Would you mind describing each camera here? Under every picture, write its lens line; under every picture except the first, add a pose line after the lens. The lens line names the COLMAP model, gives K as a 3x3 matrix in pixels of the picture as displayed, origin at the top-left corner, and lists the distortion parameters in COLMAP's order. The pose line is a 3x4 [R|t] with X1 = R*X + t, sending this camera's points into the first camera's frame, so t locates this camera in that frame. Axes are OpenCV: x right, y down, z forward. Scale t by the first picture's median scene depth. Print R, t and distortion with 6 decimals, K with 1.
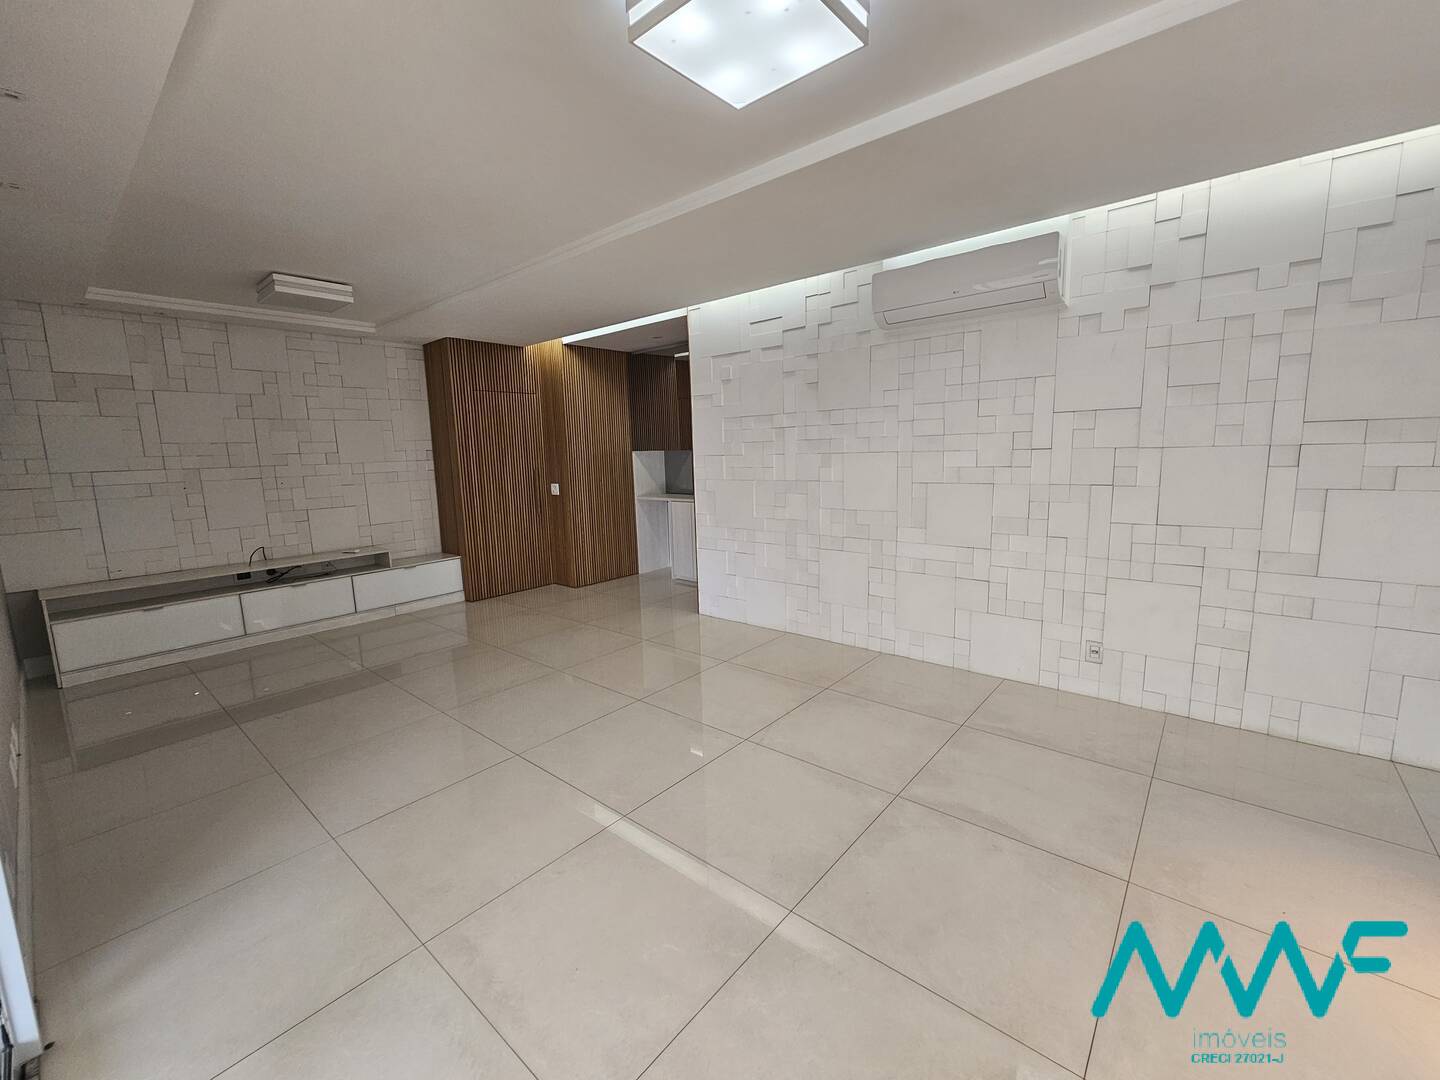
lens RADIAL K [[596.4, 0, 715.7], [0, 596.4, 534.9], [0, 0, 1]] dist [-0.000090, -0.000191]
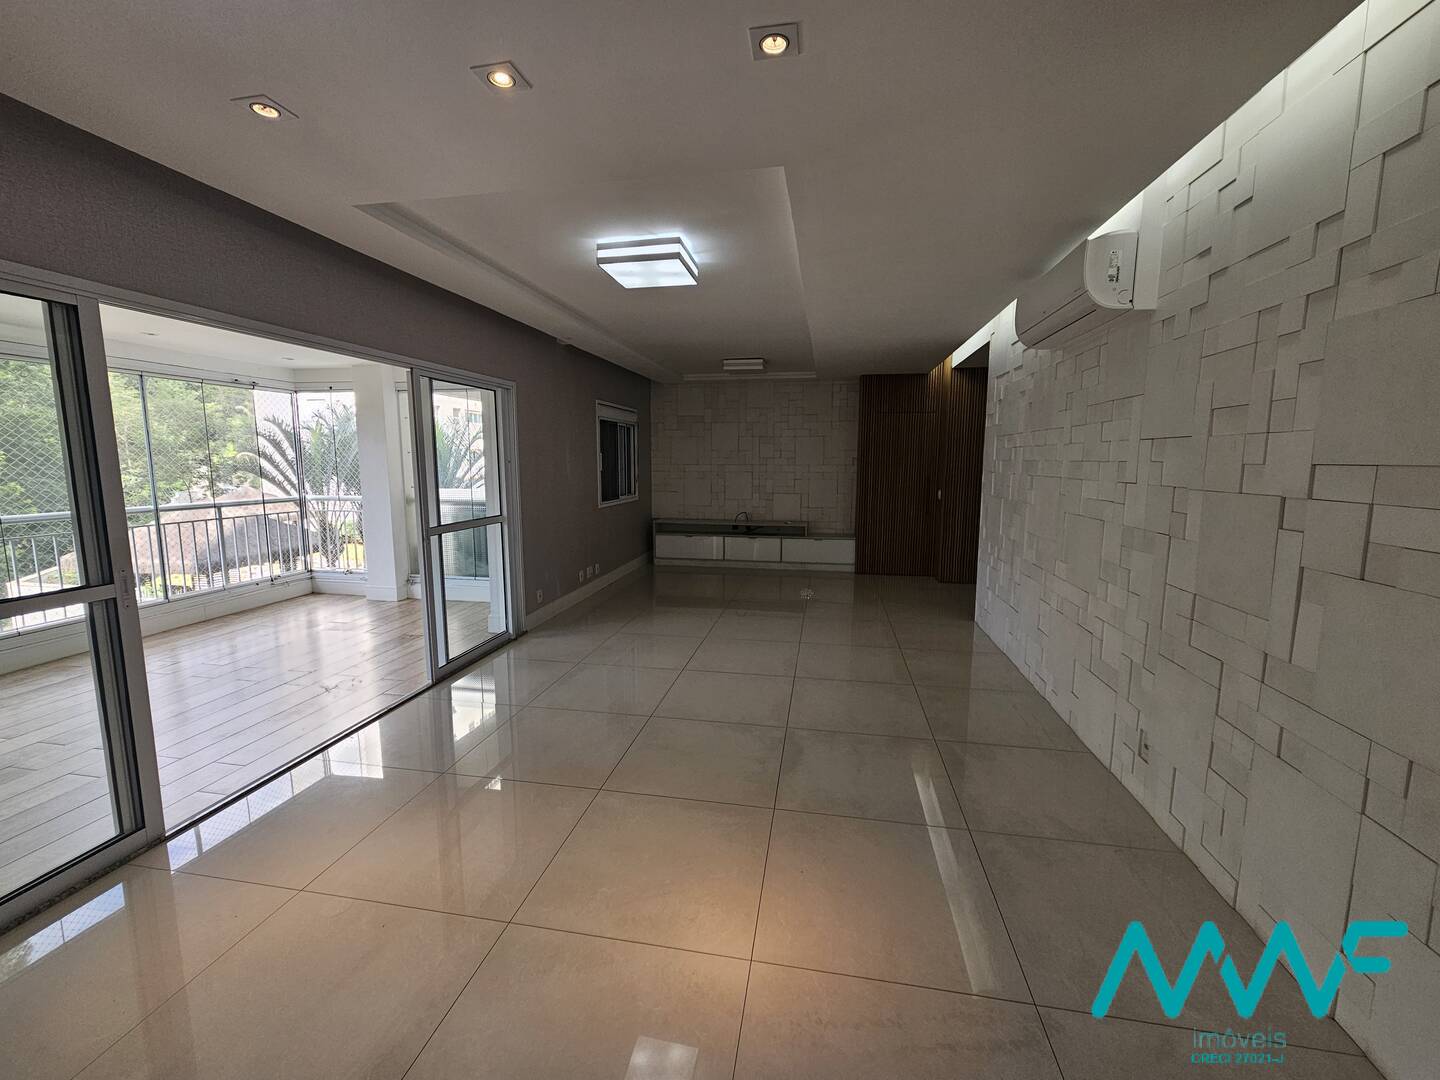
lens RADIAL K [[596.4, 0, 715.7], [0, 596.4, 534.9], [0, 0, 1]] dist [-0.000090, -0.000191]
pose [[0.498719, 0.140998, -0.855219, 0.542799], [-0.141693, 0.986669, 0.080042, -0.033030], [0.855104, 0.081260, 0.512049, 0.053817]]
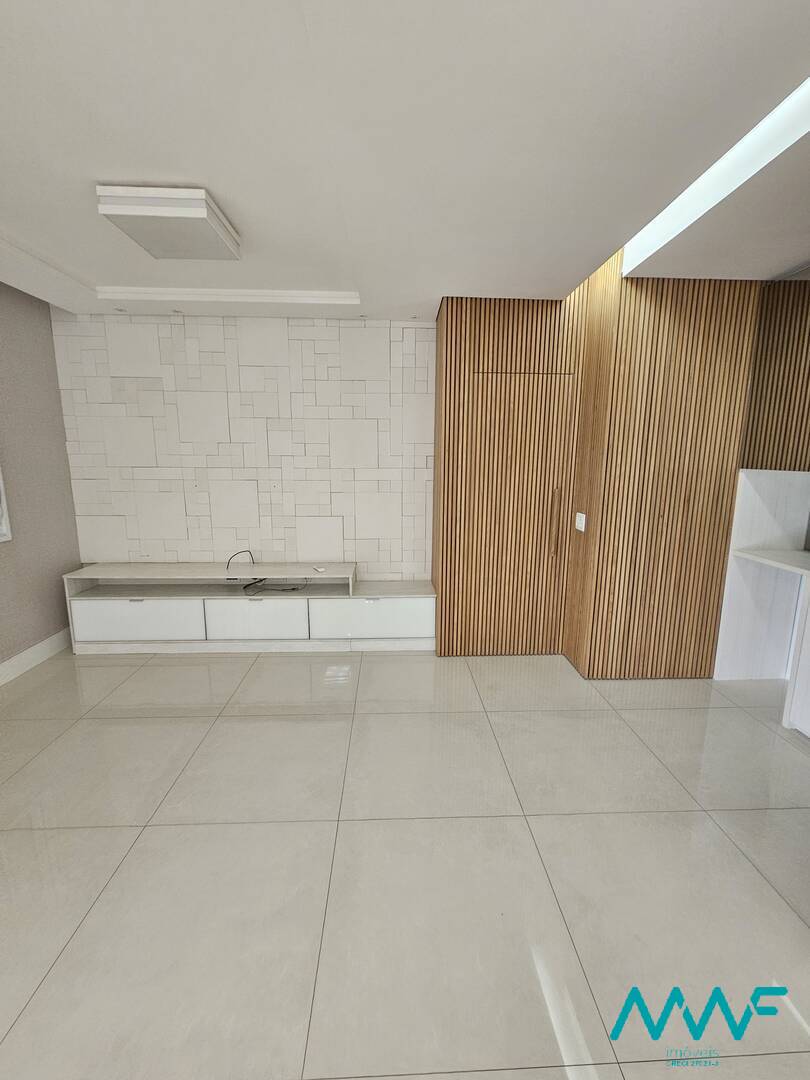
lens RADIAL K [[447.3, 0, 408.3], [0, 447.3, 539.1], [0, 0, 1]] dist [-0.000090, -0.000191]
pose [[0.680923, 0.162288, -0.714148, -0.048467], [-0.131112, 0.986398, 0.099144, -0.087395], [0.720523, 0.026124, 0.692938, 0.562756]]
